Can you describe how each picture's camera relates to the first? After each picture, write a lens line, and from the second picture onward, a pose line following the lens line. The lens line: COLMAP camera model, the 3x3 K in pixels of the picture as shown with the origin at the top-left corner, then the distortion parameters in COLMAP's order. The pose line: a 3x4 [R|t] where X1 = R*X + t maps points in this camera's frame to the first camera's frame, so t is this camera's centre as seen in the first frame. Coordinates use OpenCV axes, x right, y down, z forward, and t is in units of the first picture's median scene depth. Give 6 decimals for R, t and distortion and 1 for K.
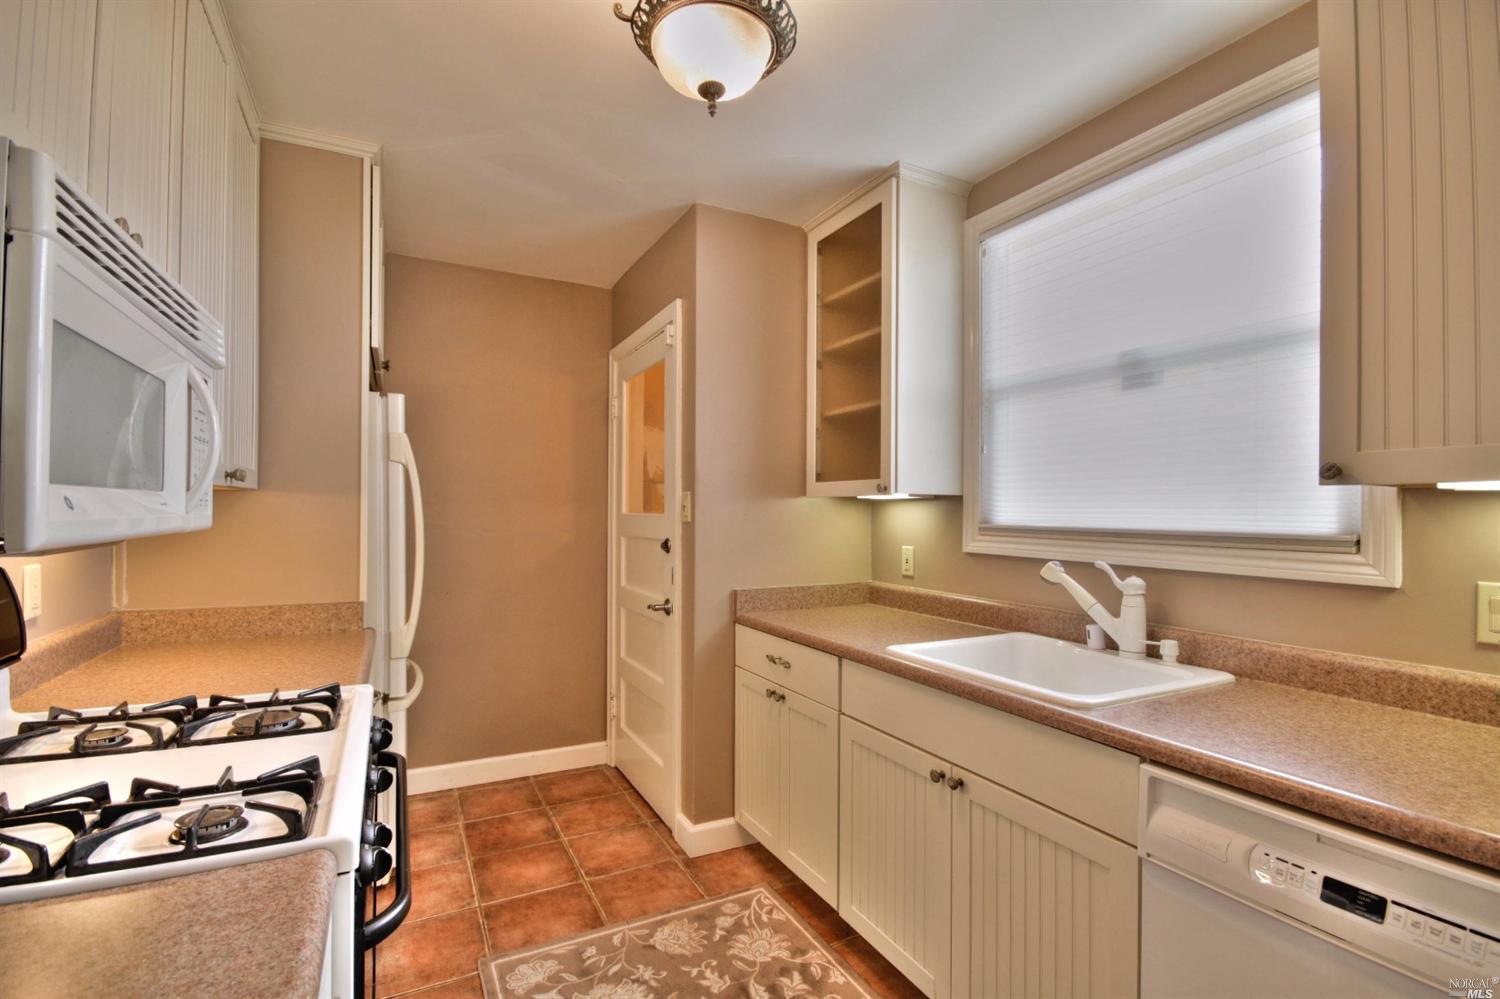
lens RADIAL K [[686.6, 0, 752.2], [0, 686.6, 510.8], [0, 0, 1]] dist [0.004311, -0.006049]
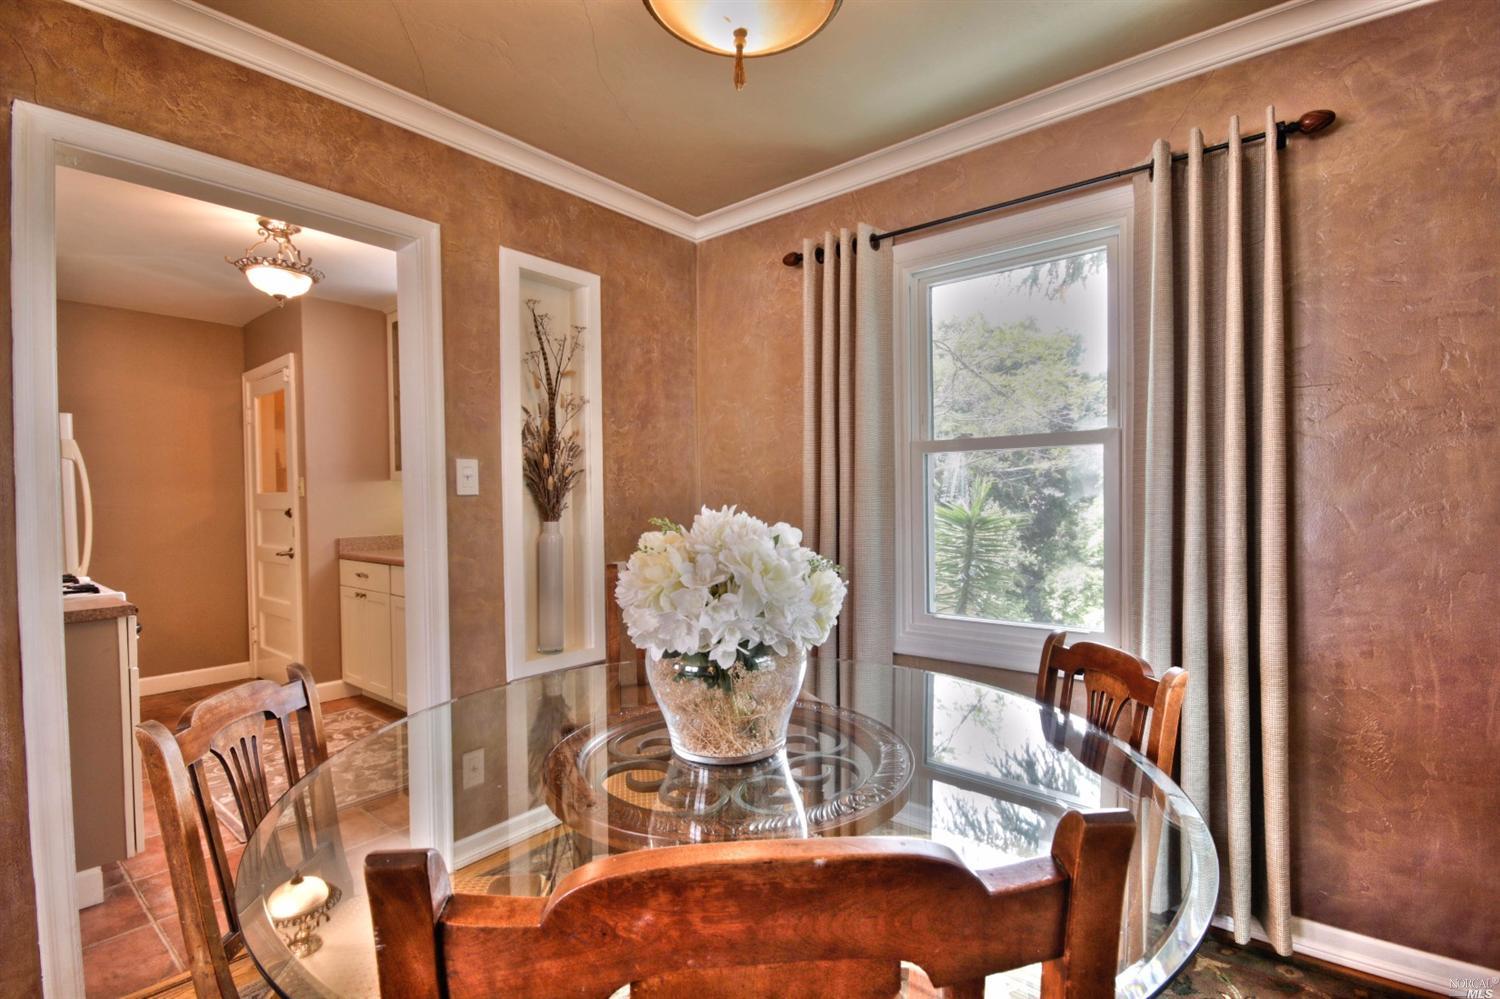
lens RADIAL K [[686.6, 0, 752.2], [0, 686.6, 510.8], [0, 0, 1]] dist [0.004311, -0.006049]
pose [[0.918438, -0.024912, 0.394780, 0.226875], [0.016599, 0.999563, 0.024459, 0.027039], [-0.395217, -0.015911, 0.918450, -0.840717]]
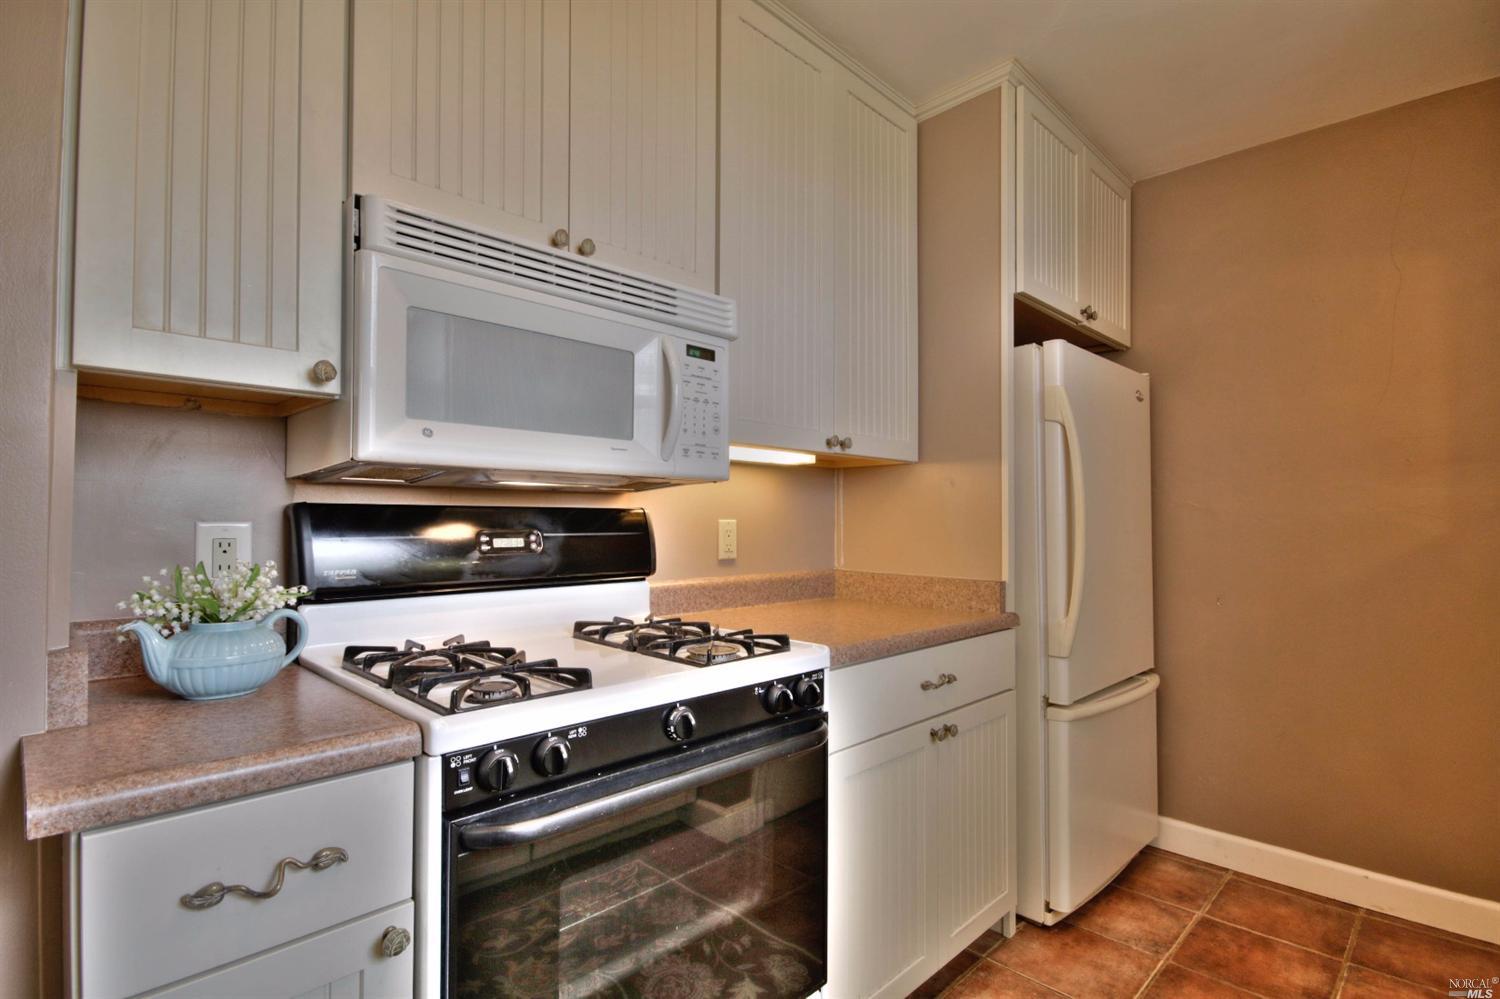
lens RADIAL K [[729.6, 0, 751.9], [0, 729.6, 506.2], [0, 0, 1]] dist [0.002096, -0.001214]
pose [[0.310865, -0.026096, -0.950096, 0.191976], [-0.003254, 0.999588, -0.028520, 0.053613], [0.950448, 0.011958, 0.310652, 0.340656]]
